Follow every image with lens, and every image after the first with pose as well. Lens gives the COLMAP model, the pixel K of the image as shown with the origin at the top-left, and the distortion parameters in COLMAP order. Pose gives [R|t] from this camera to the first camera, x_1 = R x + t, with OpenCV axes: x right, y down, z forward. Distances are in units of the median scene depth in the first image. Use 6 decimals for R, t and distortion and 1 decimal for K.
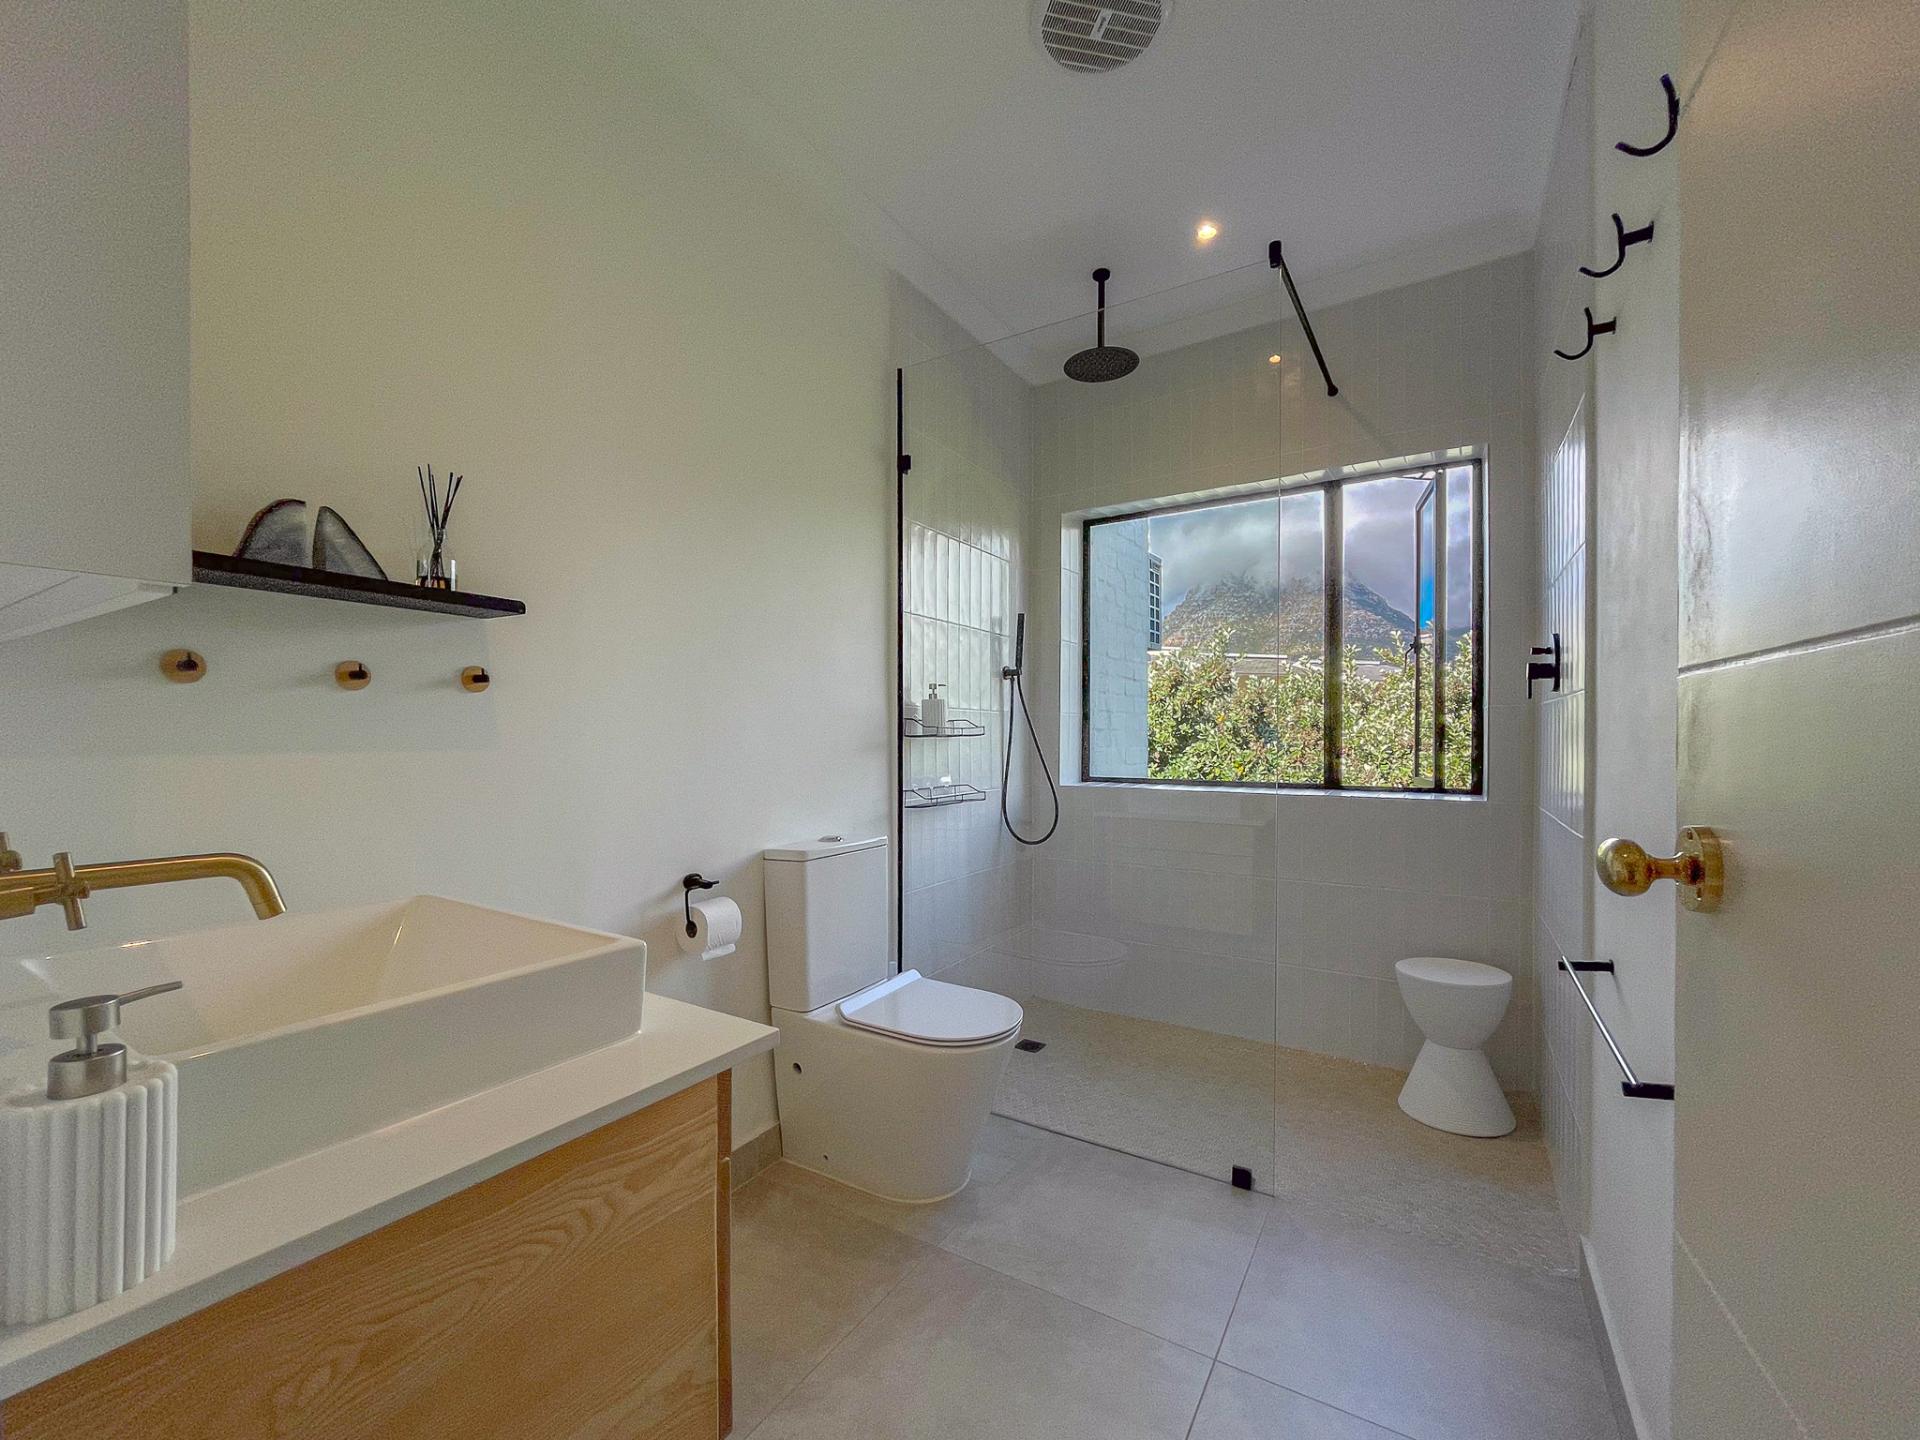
lens RADIAL K [[784.1, 0, 942.2], [0, 784.1, 762.3], [0, 0, 1]] dist [-0.001793, -0.000078]
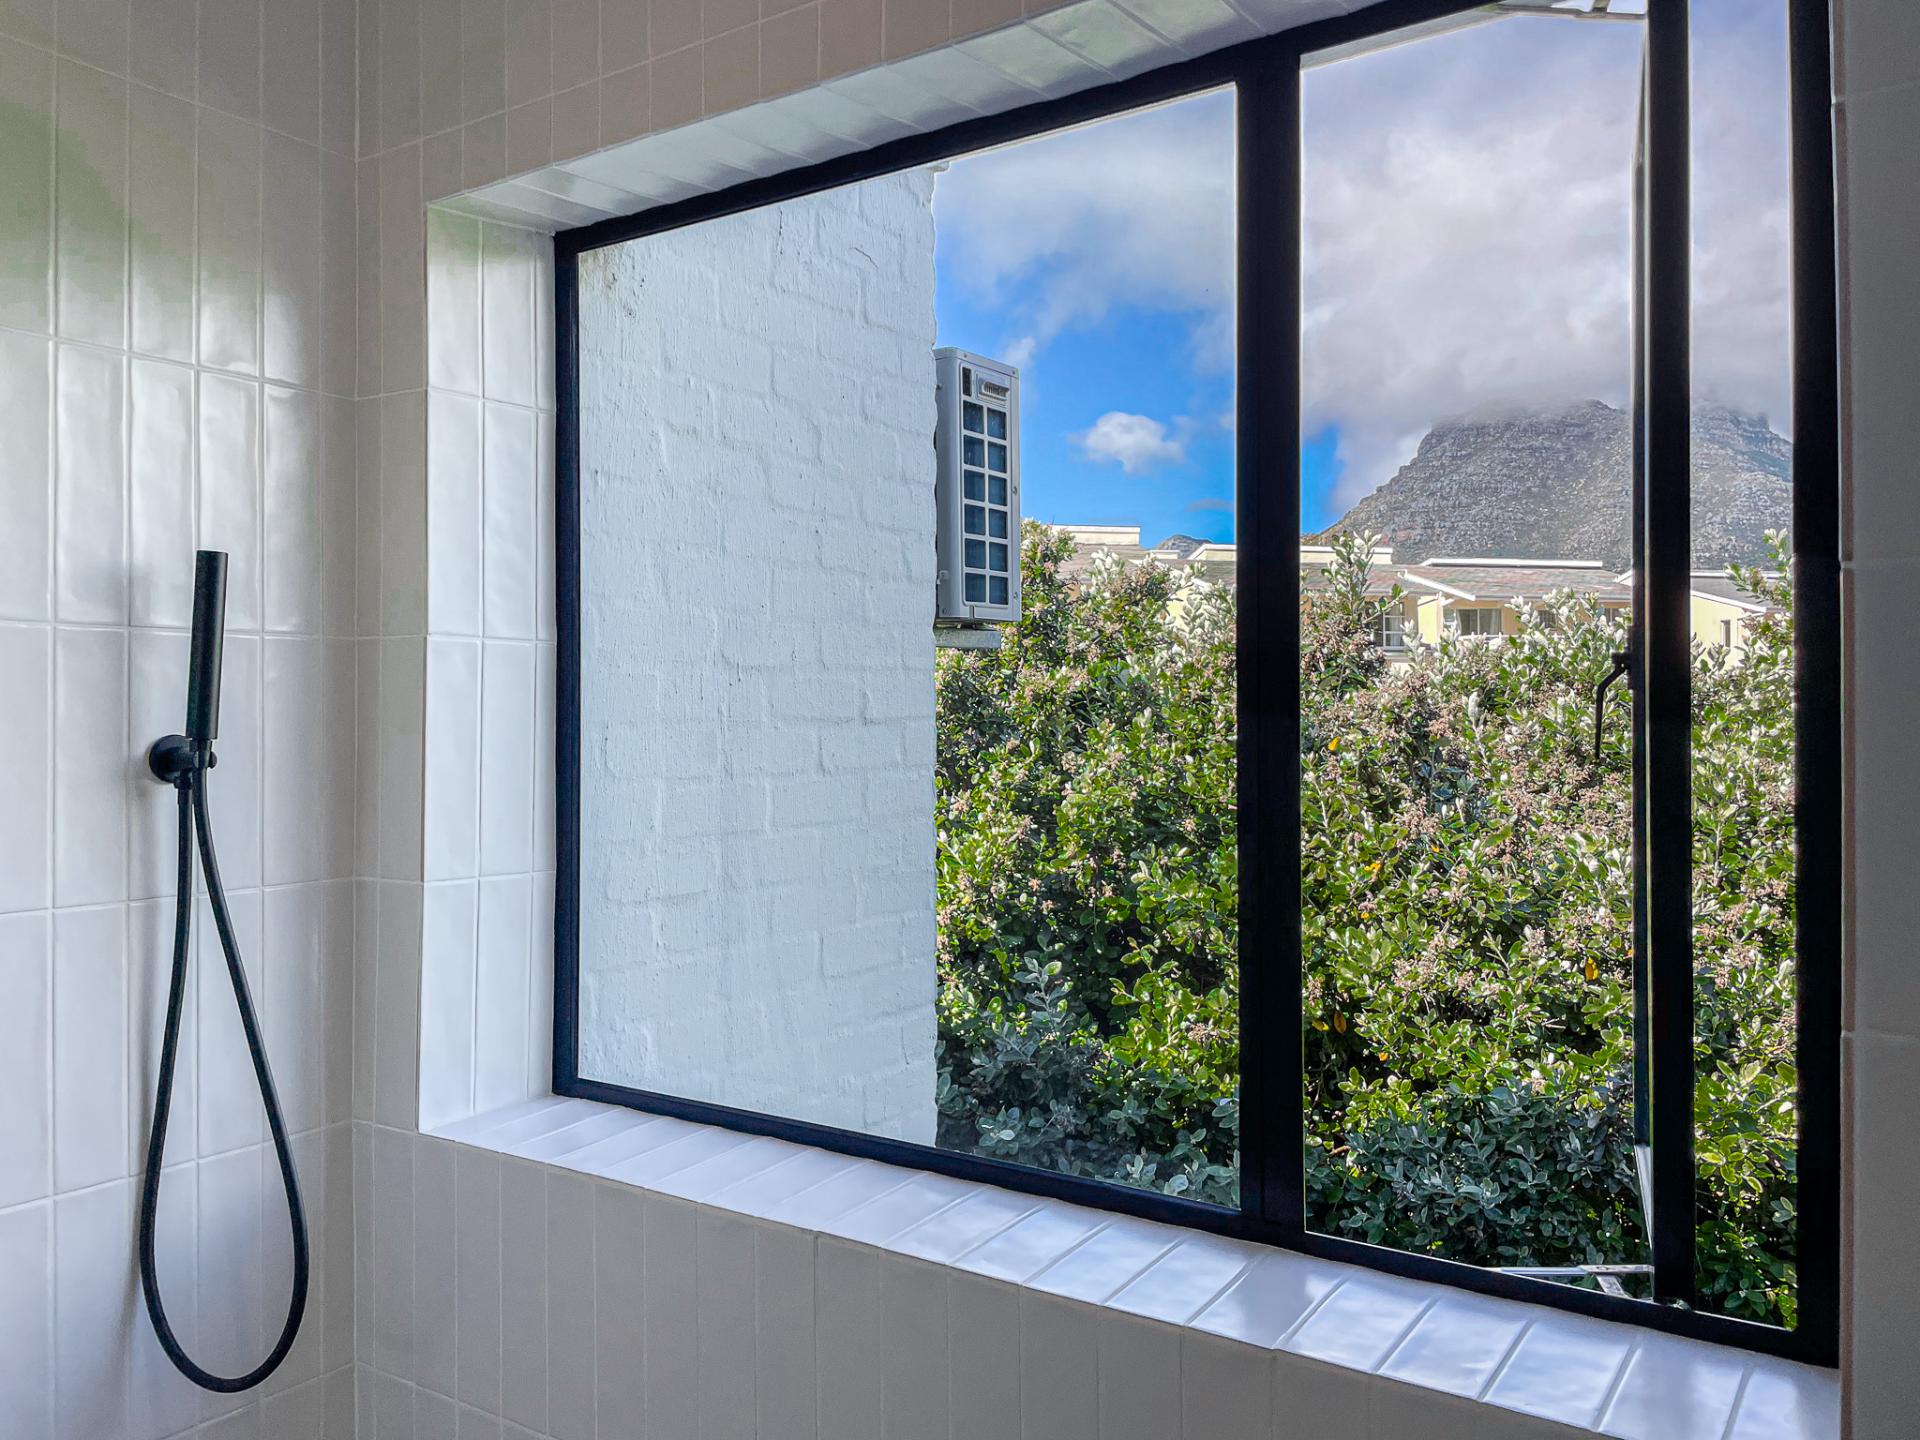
lens RADIAL K [[1448.0, 0, 973.7], [0, 1448.0, 729.6], [0, 0, 1]] dist [0.074014, -0.099093]
pose [[0.999984, -0.001790, -0.005280, 0.433754], [0.001692, 0.999829, -0.018396, -0.132344], [0.005312, 0.018387, 0.999817, 0.545708]]
